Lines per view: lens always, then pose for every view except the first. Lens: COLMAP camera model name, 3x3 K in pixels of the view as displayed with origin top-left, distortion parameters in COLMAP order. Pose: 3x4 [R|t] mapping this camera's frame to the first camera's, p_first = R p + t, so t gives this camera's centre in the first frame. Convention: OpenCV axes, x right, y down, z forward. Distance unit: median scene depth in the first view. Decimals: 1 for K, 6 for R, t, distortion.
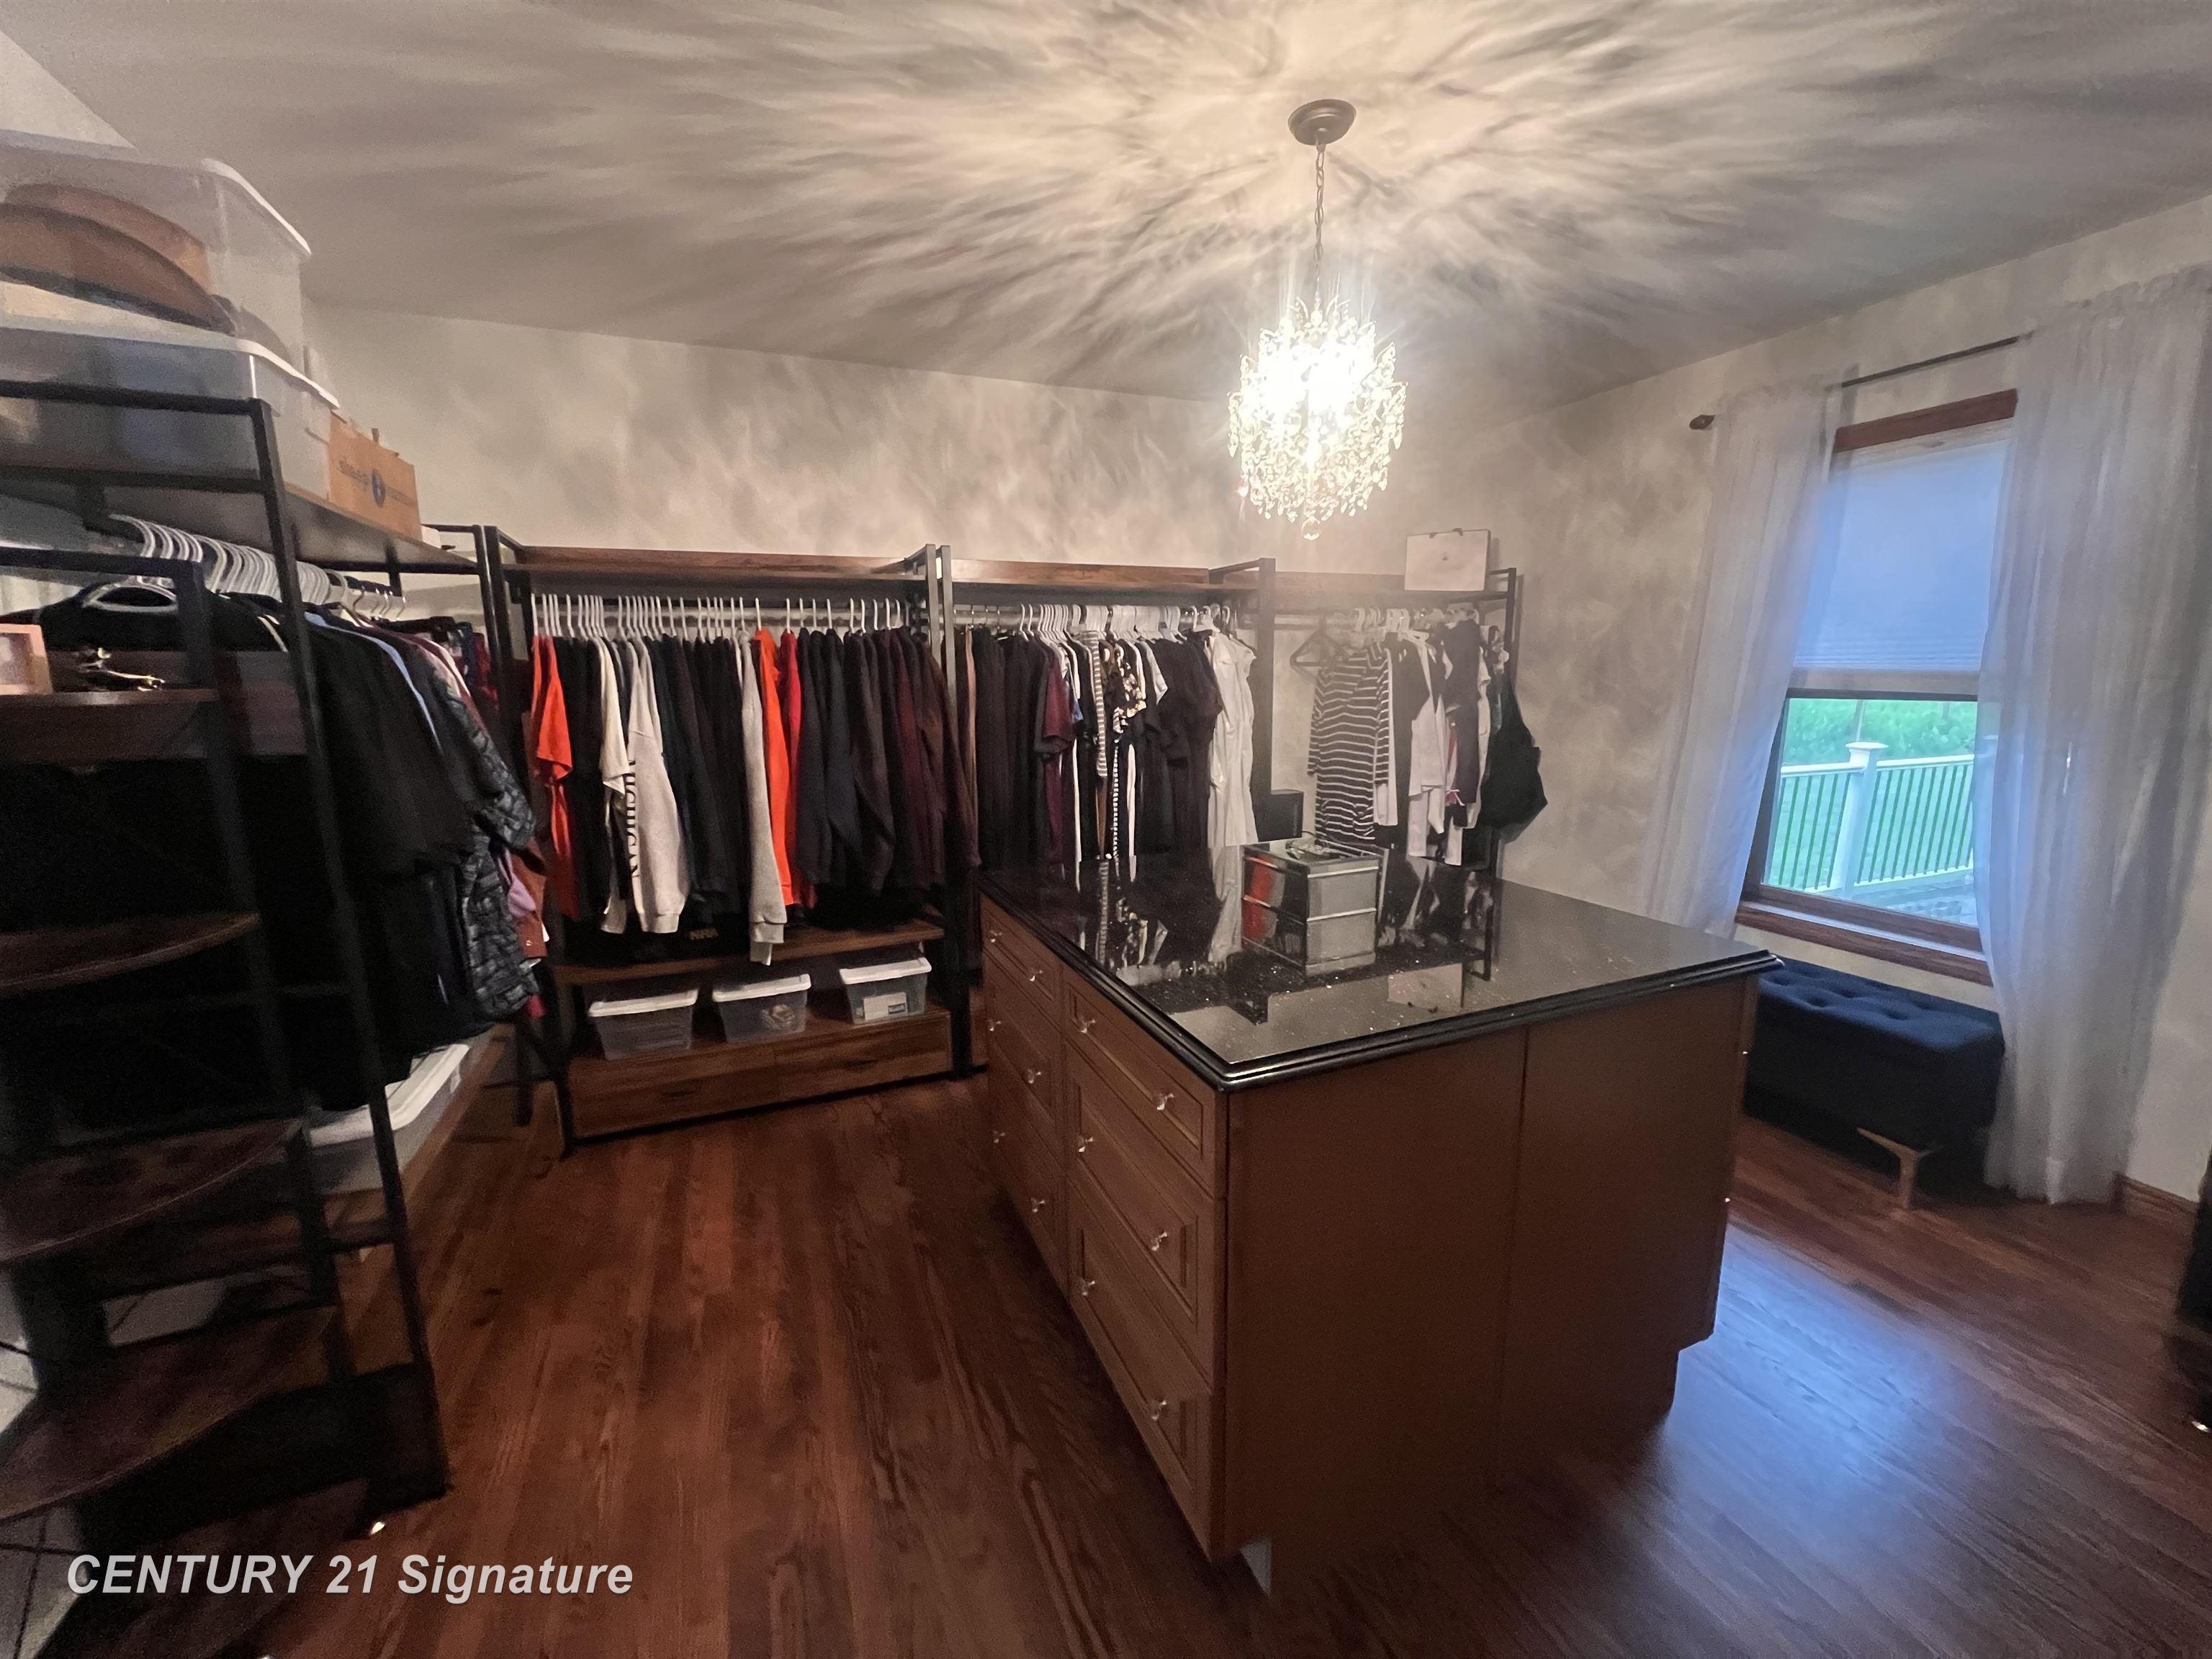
lens RADIAL K [[892.4, 0, 1110.7], [0, 892.4, 832.7], [0, 0, 1]] dist [-0.001708, 0.000235]
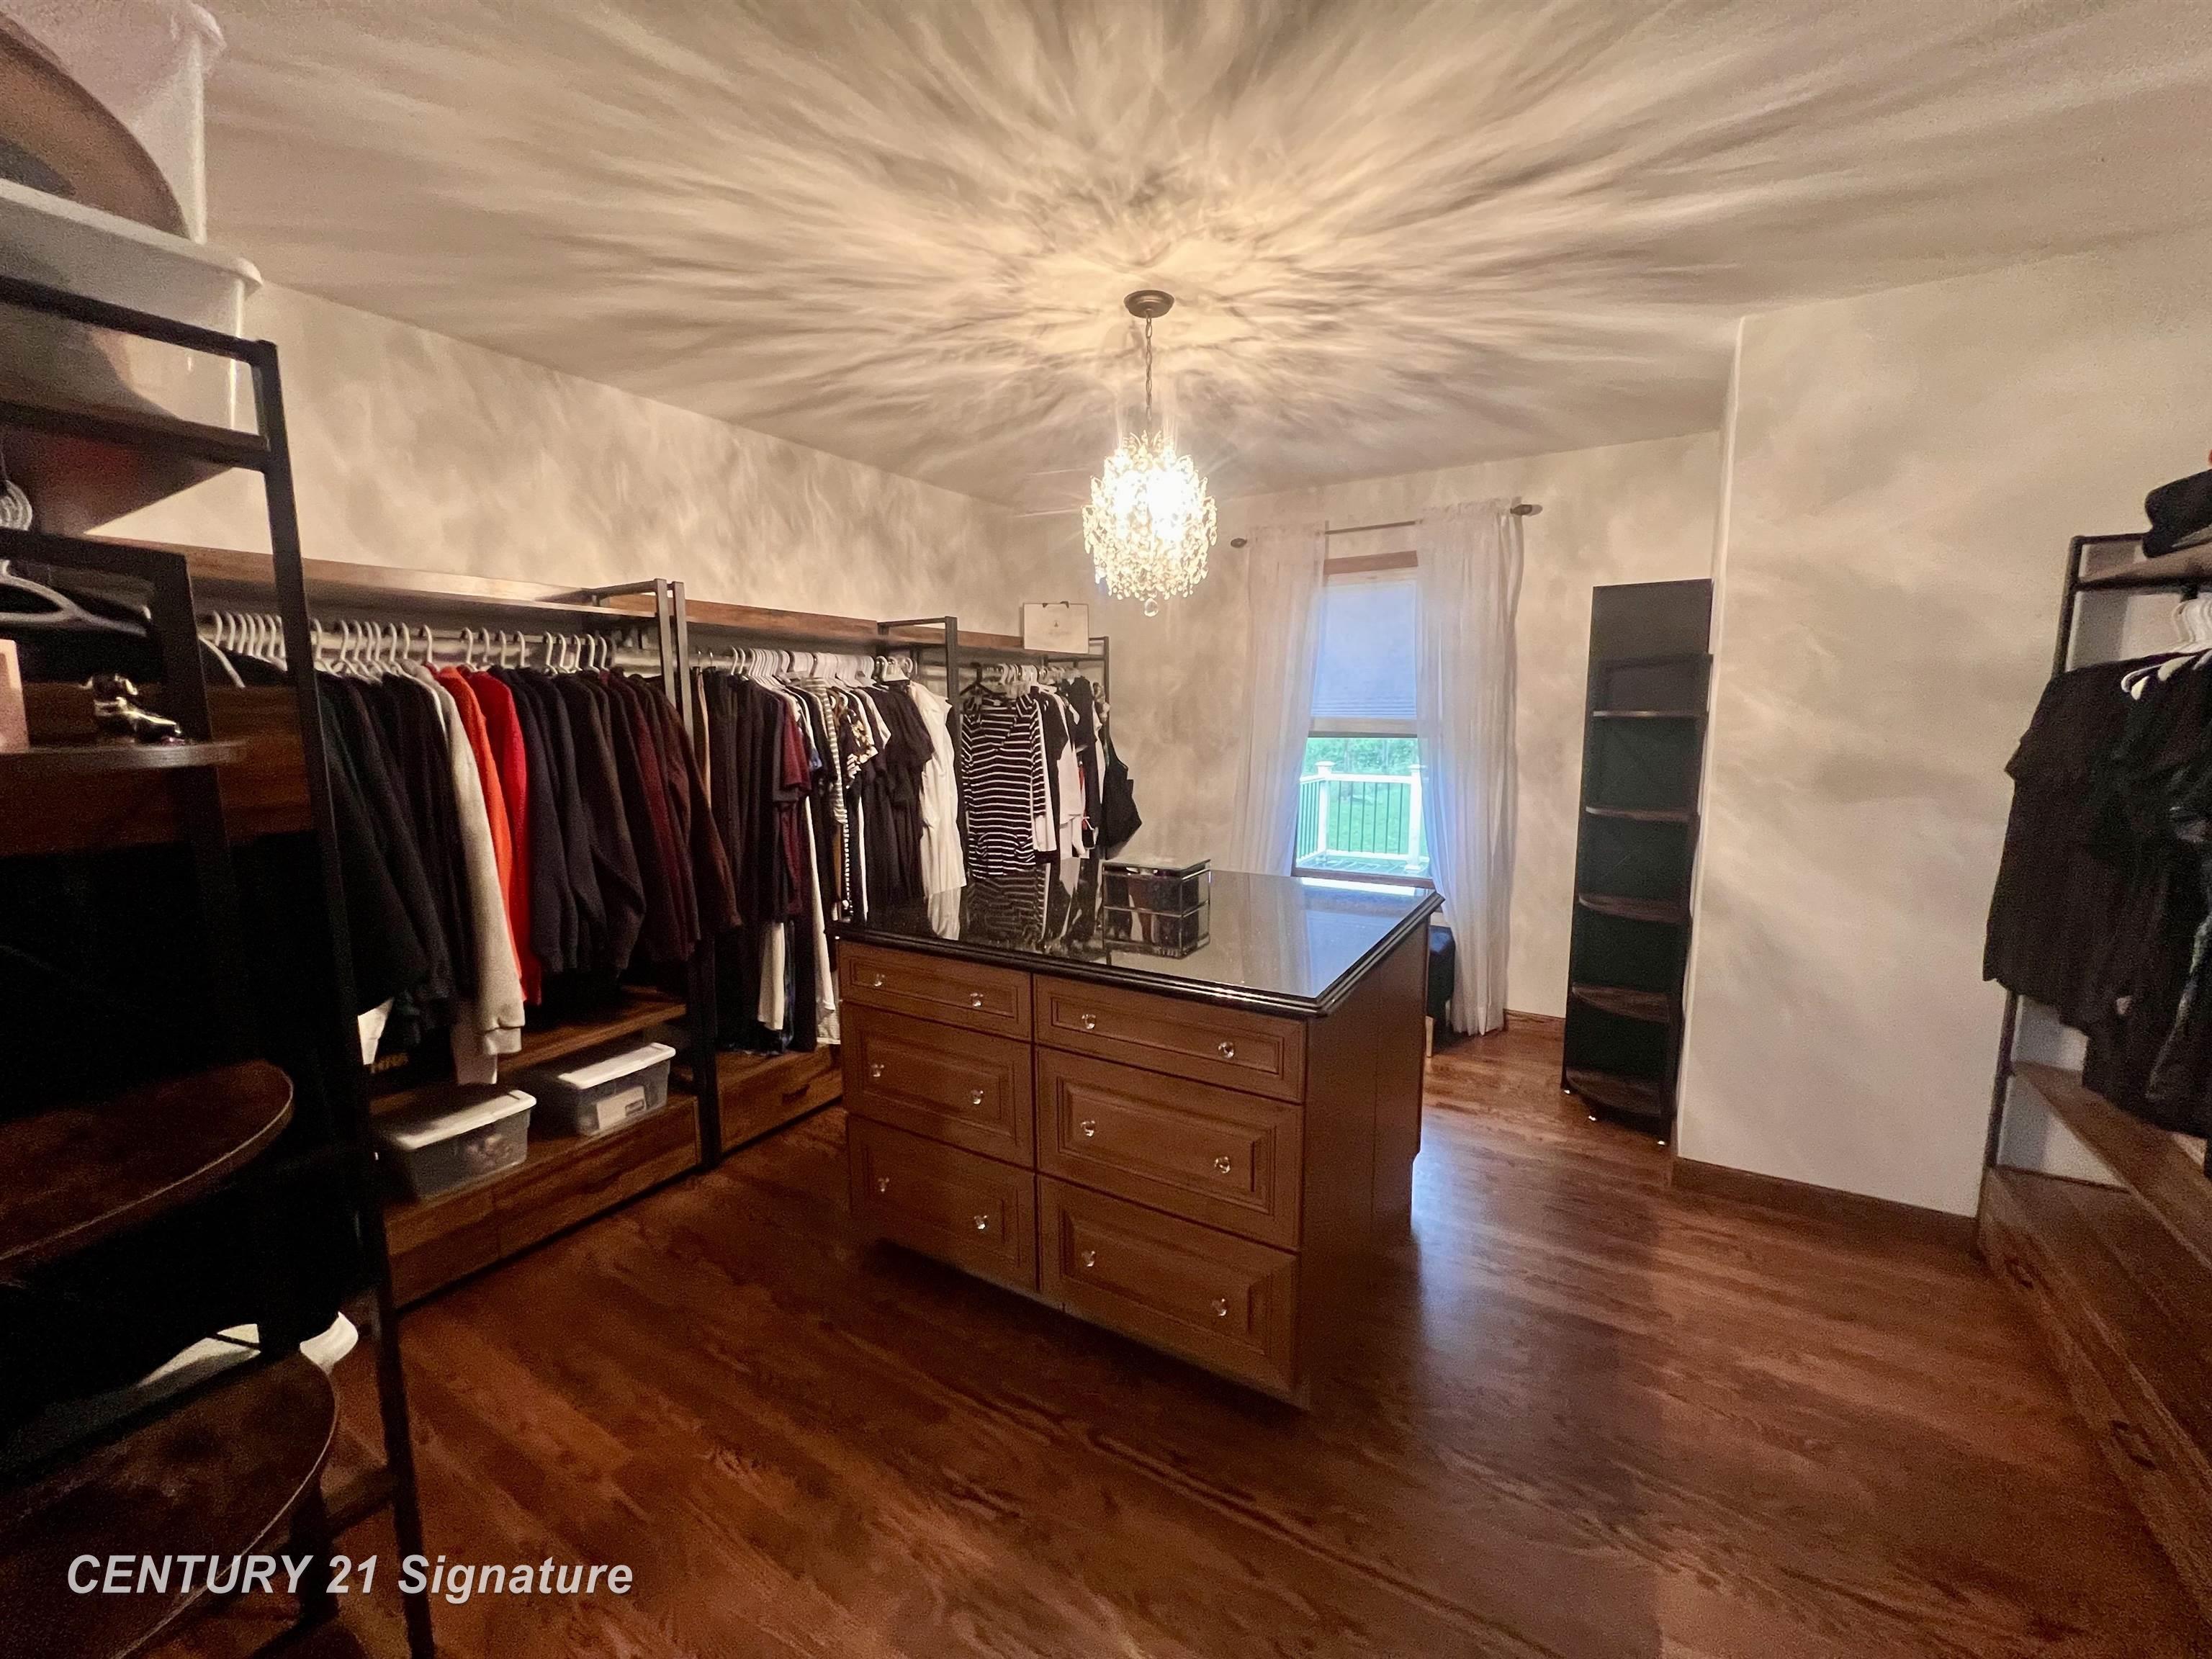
lens RADIAL K [[892.4, 0, 1115.2], [0, 892.4, 833.2], [0, 0, 1]] dist [-0.001708, 0.000235]
pose [[0.804322, -0.073686, 0.589607, -0.379495], [0.104190, 0.994397, -0.017857, -0.001881], [-0.584988, 0.075794, 0.807493, 0.016440]]
